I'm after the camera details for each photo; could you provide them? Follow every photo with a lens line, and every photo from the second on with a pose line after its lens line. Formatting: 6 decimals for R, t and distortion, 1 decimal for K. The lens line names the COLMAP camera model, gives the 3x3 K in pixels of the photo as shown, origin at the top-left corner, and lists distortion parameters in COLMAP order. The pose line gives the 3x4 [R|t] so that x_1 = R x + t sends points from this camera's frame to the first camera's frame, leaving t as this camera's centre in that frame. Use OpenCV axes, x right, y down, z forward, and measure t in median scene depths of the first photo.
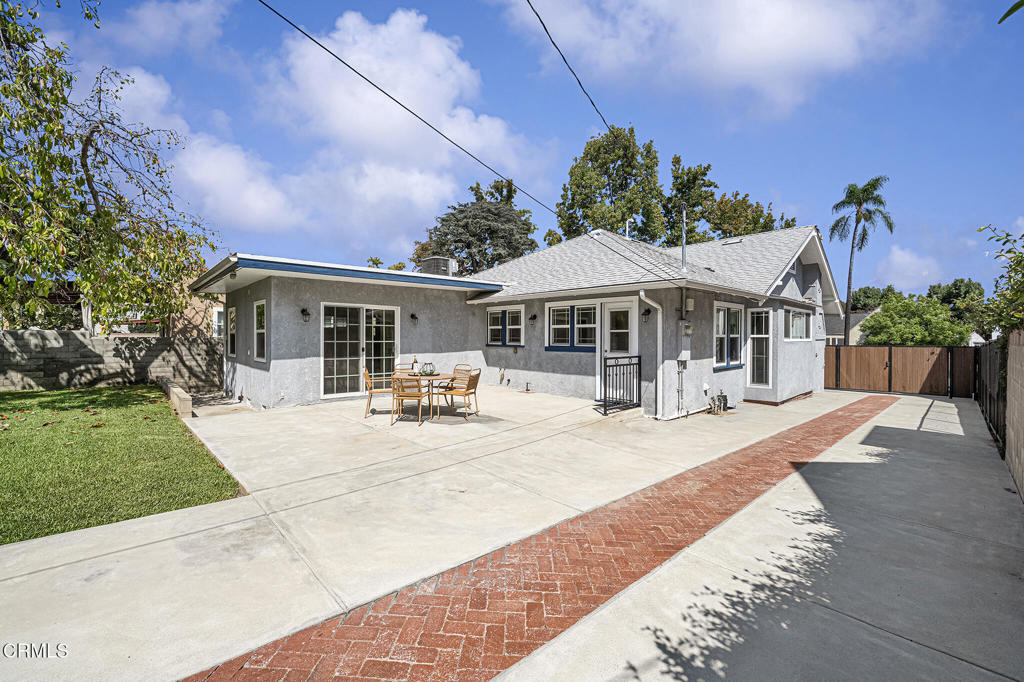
lens RADIAL K [[420.5, 0, 508.2], [0, 420.5, 341.6], [0, 0, 1]] dist [-0.003478, -0.000646]
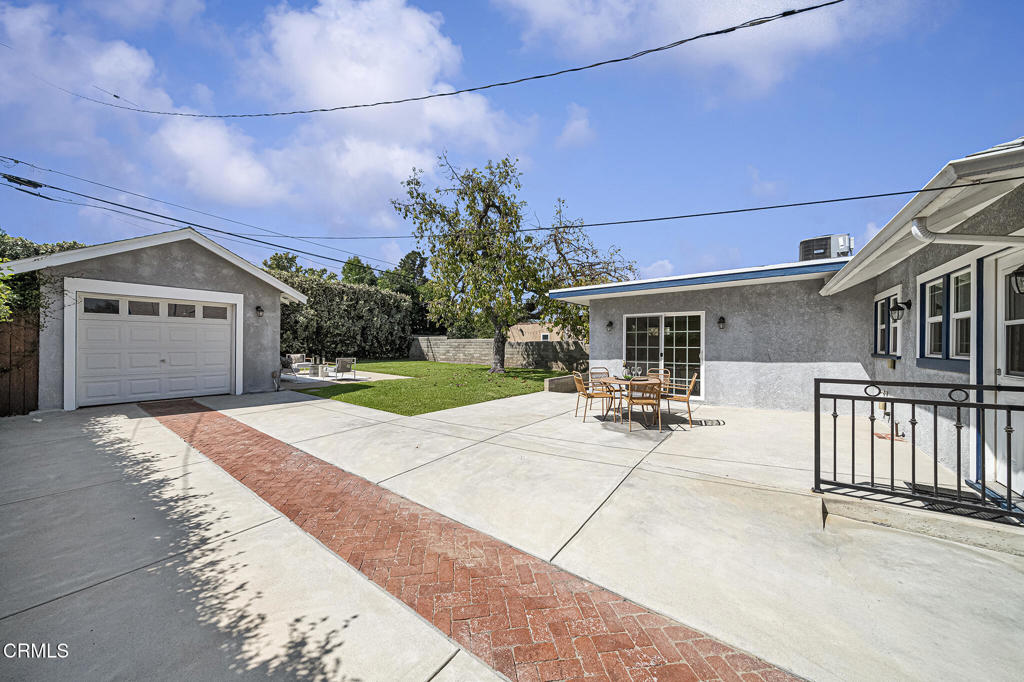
lens RADIAL K [[351.8, 0, 501.8], [0, 351.8, 339.8], [0, 0, 1]] dist [0.000615, -0.000187]
pose [[0.181682, -0.016807, -0.983214, 0.439286], [-0.011661, 0.999747, -0.019245, 0.002912], [0.983288, 0.014961, 0.181440, 0.410394]]
